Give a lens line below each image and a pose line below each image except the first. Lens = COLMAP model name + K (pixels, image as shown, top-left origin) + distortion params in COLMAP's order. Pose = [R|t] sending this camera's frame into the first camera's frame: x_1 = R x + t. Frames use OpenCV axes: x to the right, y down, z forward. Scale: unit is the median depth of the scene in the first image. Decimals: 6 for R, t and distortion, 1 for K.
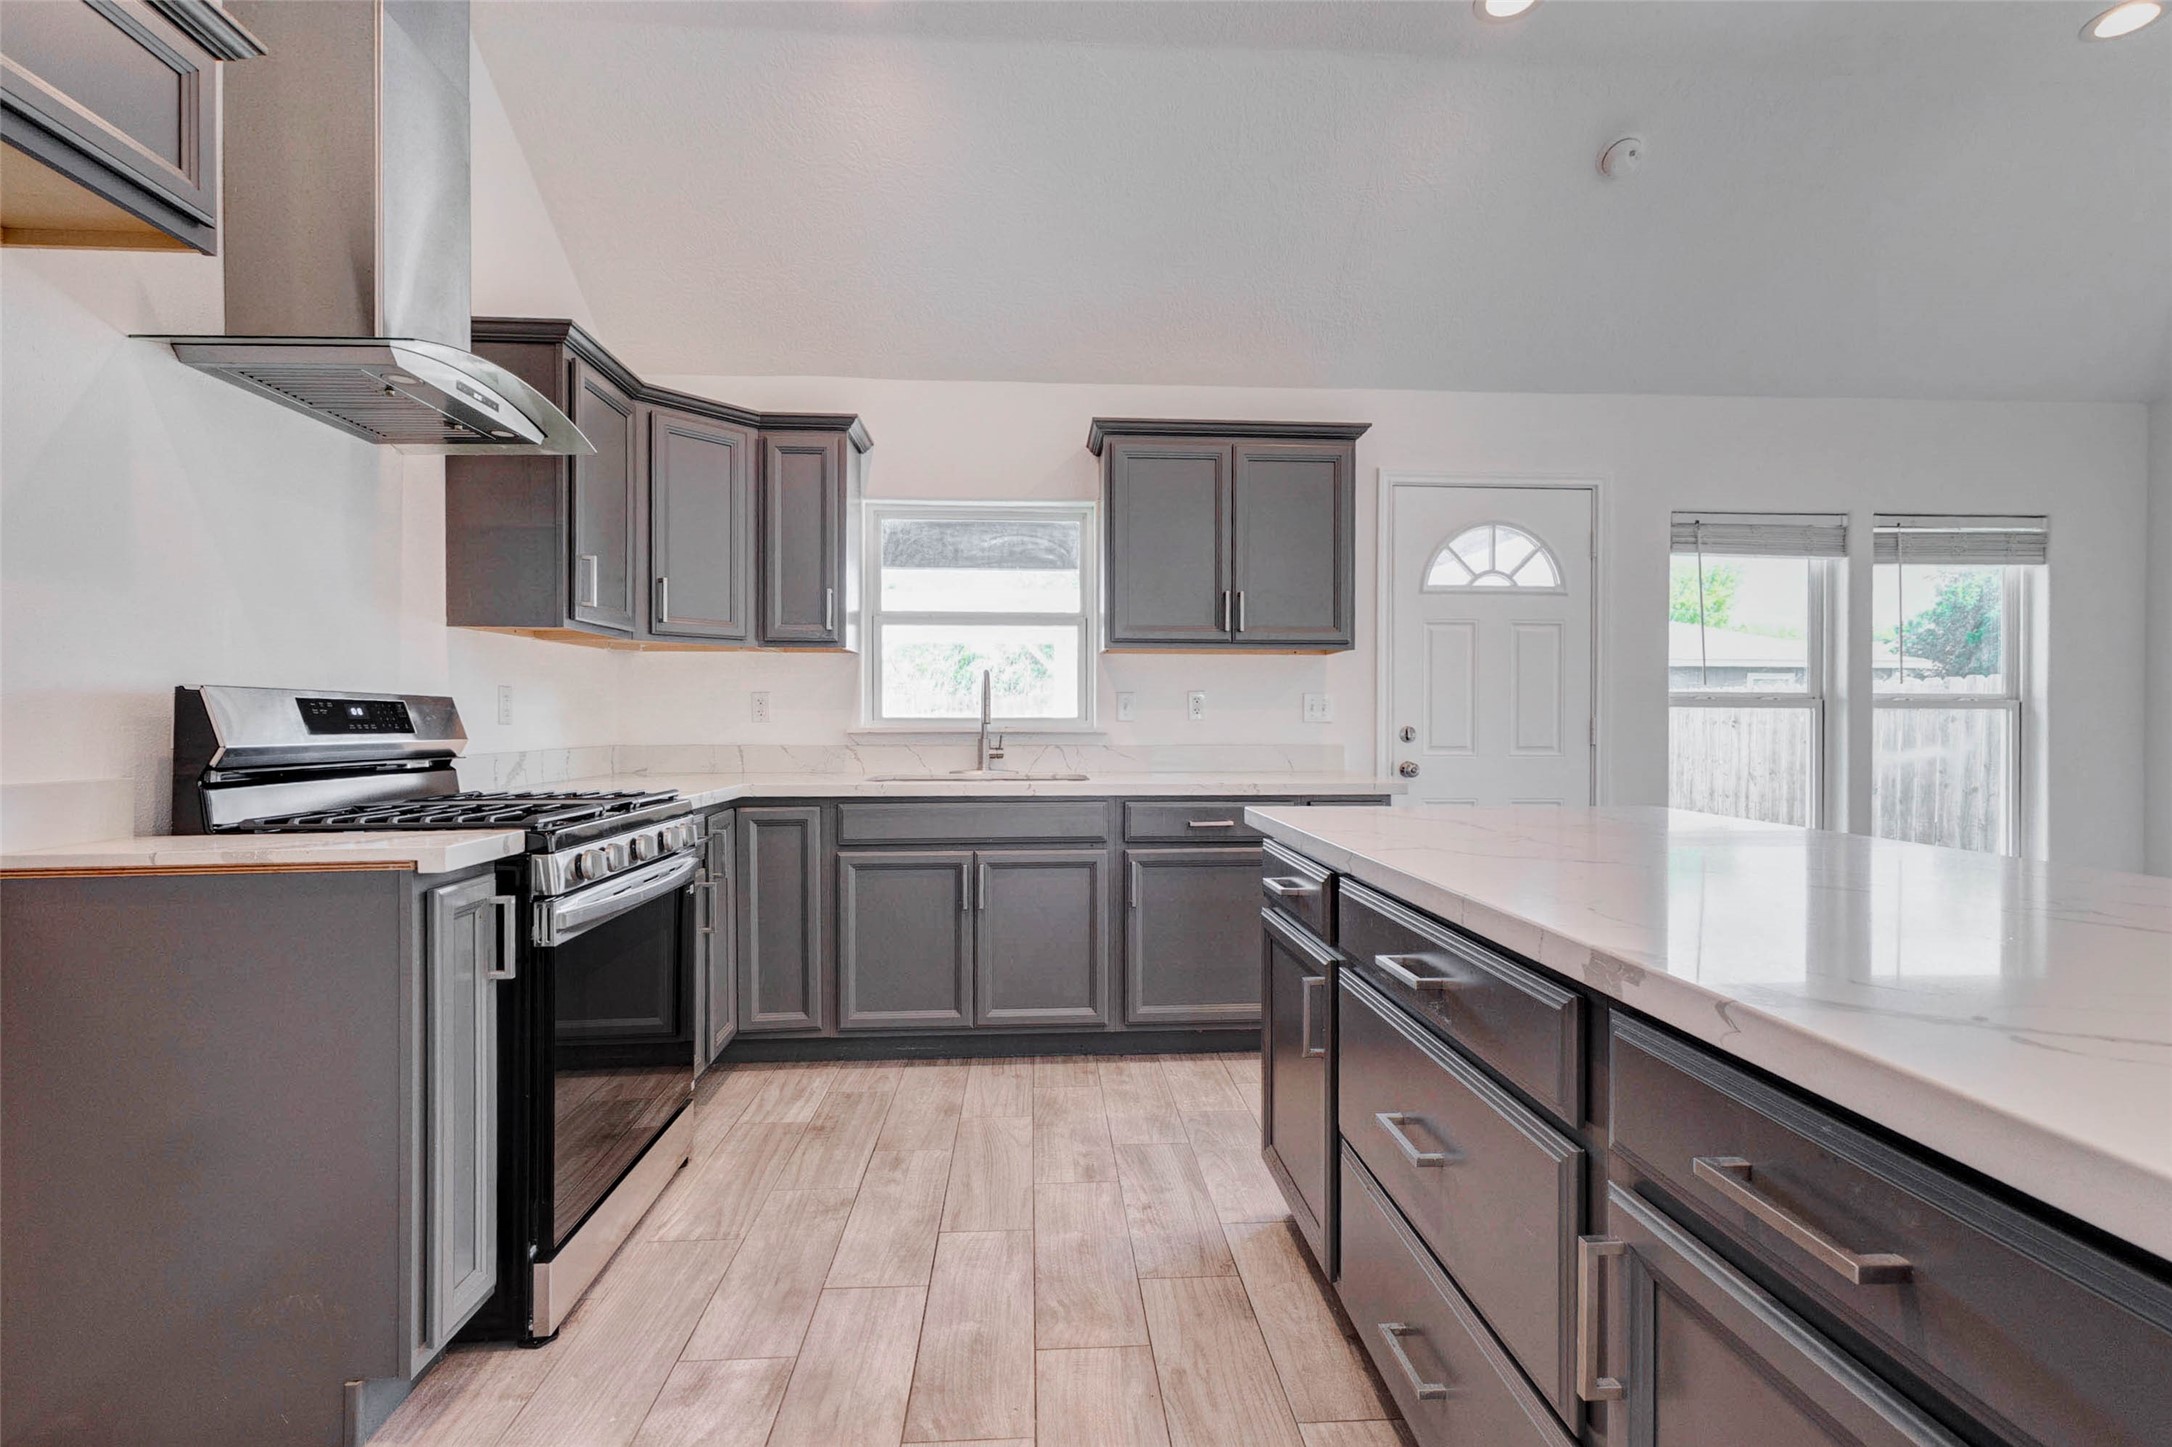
lens RADIAL K [[967.6, 0, 1092.6], [0, 967.6, 723.3], [0, 0, 1]] dist [0.001682, -0.000029]
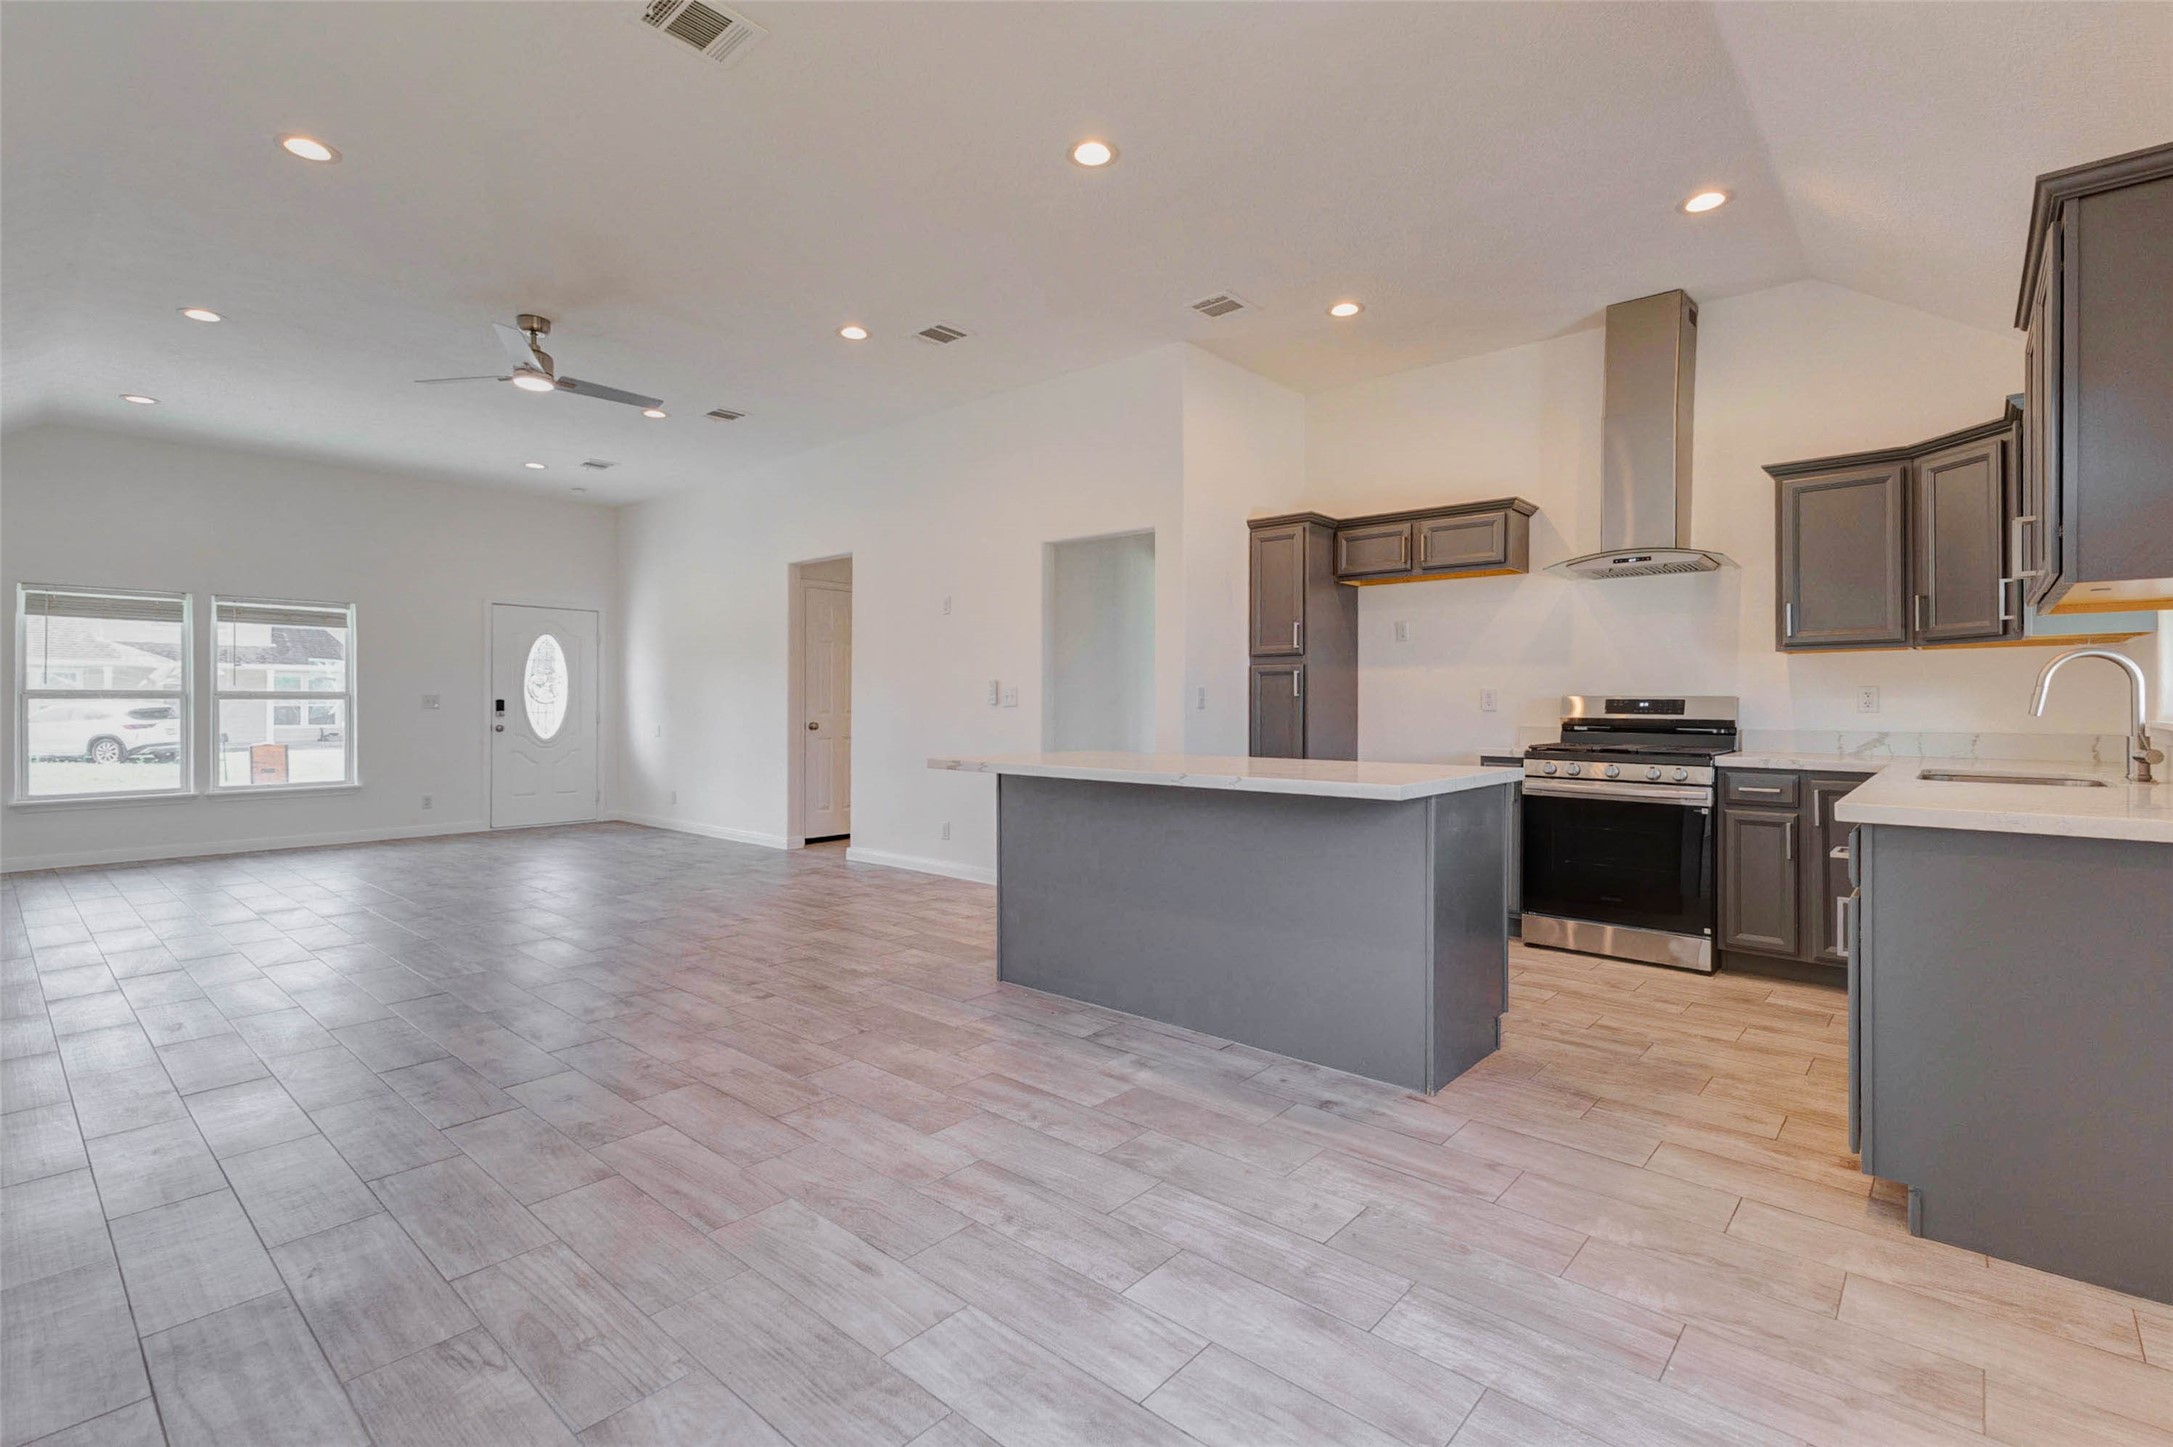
lens RADIAL K [[983.3, 0, 1100.0], [0, 983.3, 702.1], [0, 0, 1]] dist [0.005388, 0.000040]
pose [[-0.706945, -0.002972, -0.707262, 1.100094], [-0.004254, 0.999991, 0.000050, -0.007496], [0.707256, 0.003044, -0.706951, 1.059809]]
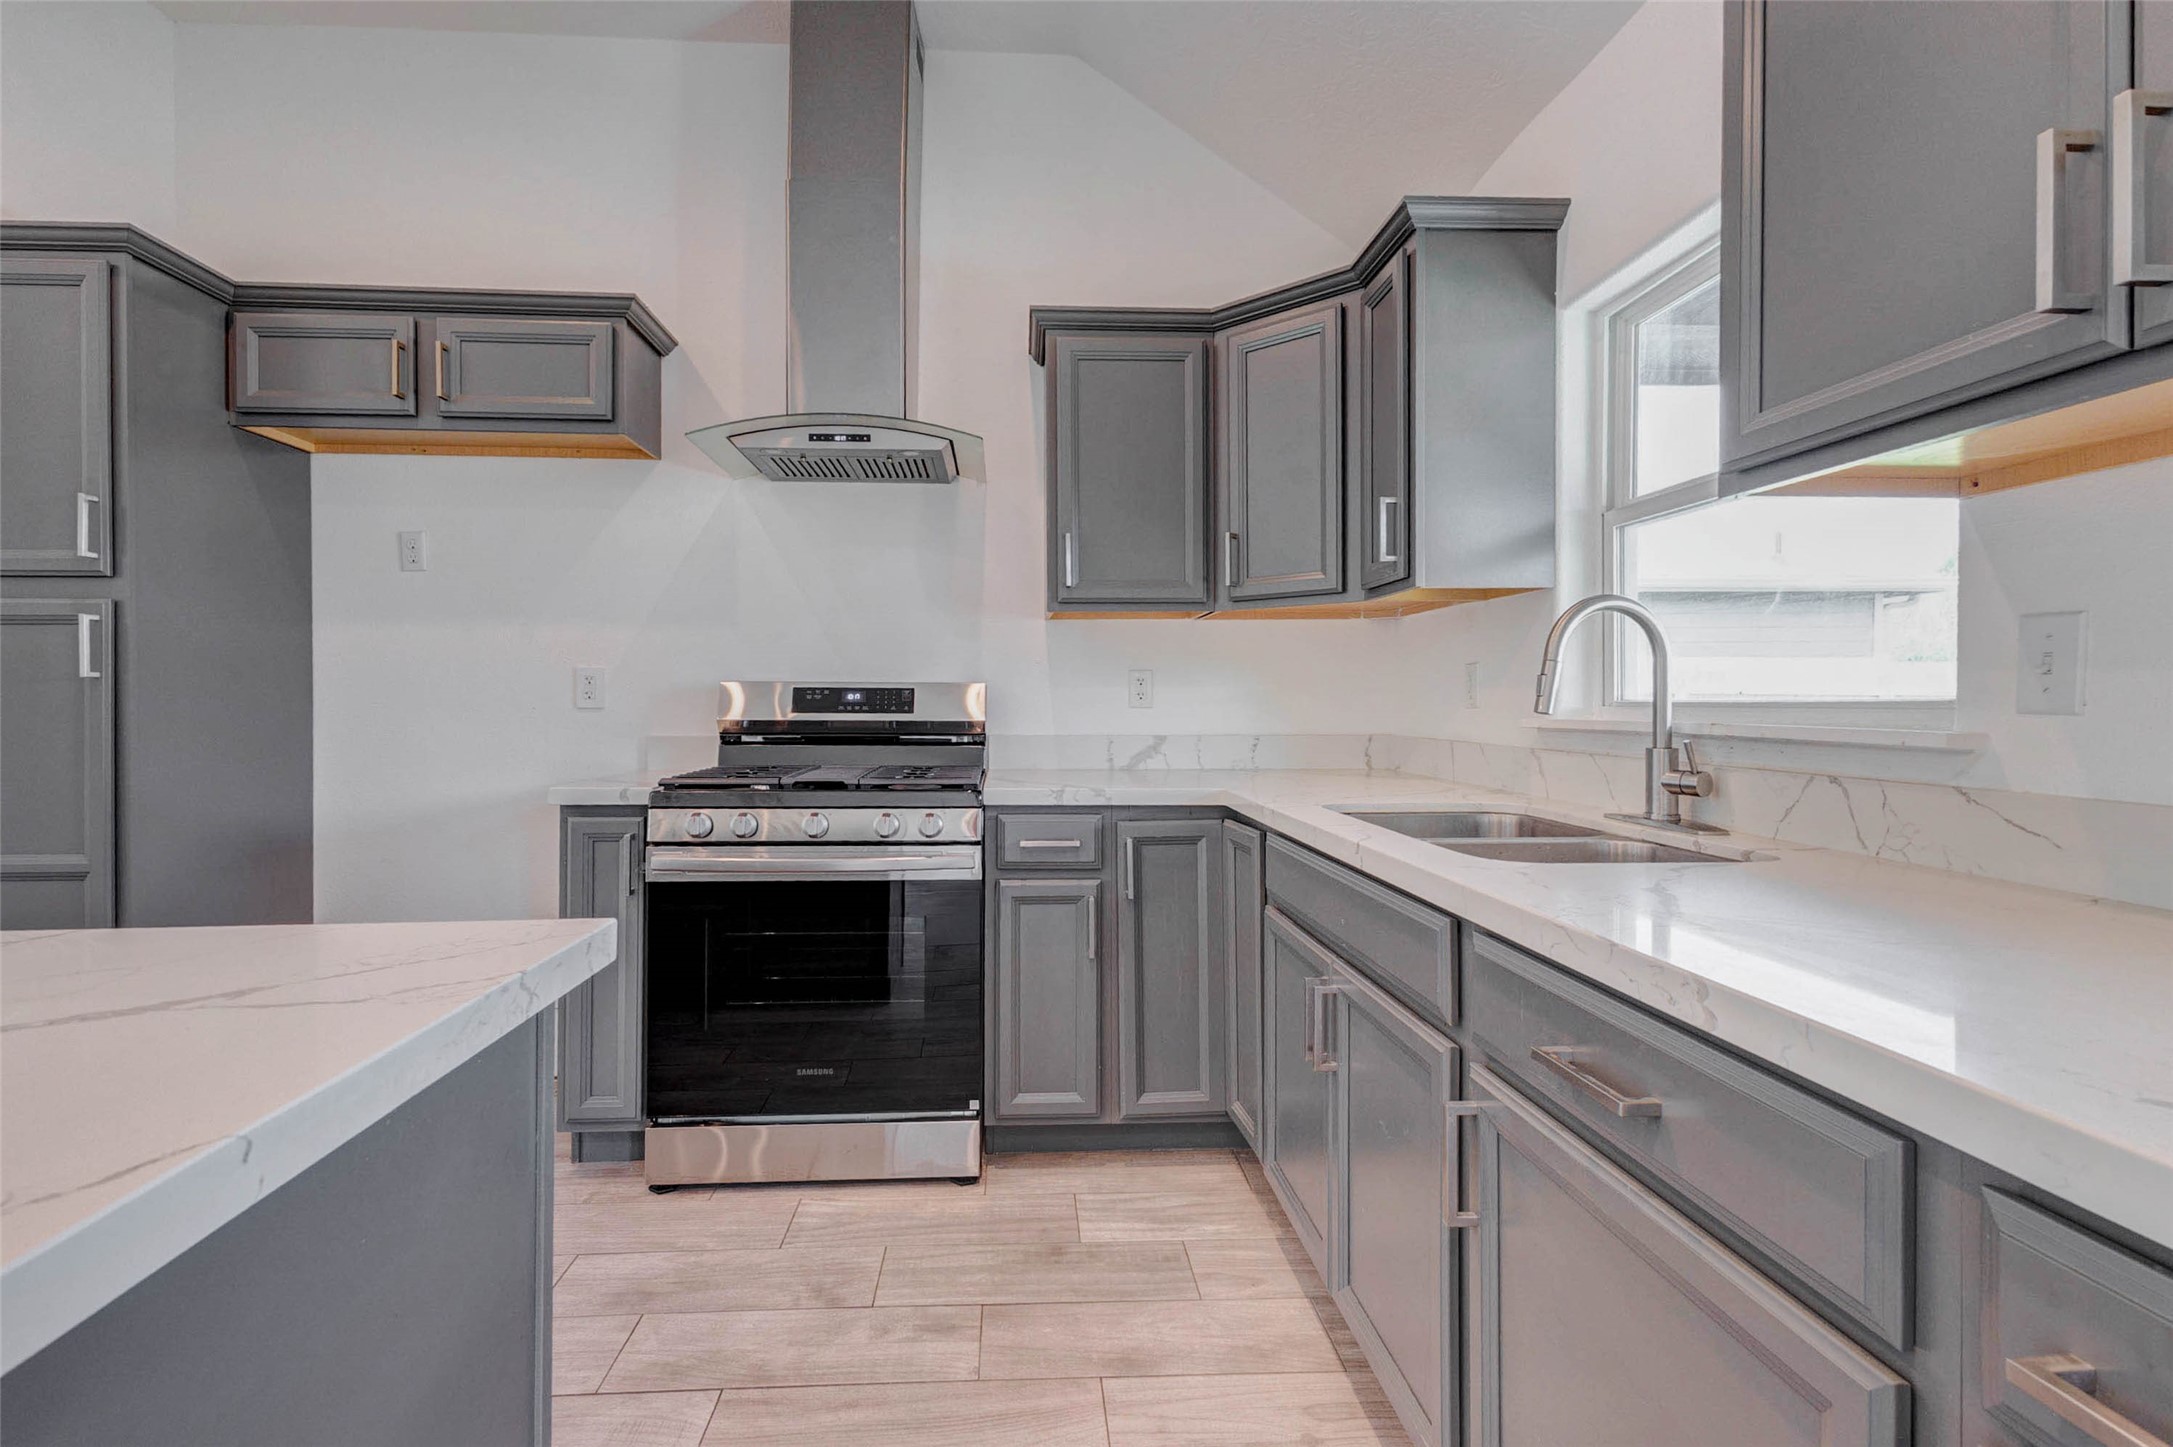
lens RADIAL K [[1003.1, 0, 1051.5], [0, 1003.1, 698.4], [0, 0, 1]] dist [0.017374, 0.000122]
pose [[-0.013619, 0.000091, -0.999907, 0.389165], [-0.002035, 0.999998, 0.000119, -0.006356], [0.999905, 0.002037, -0.013618, 0.790036]]
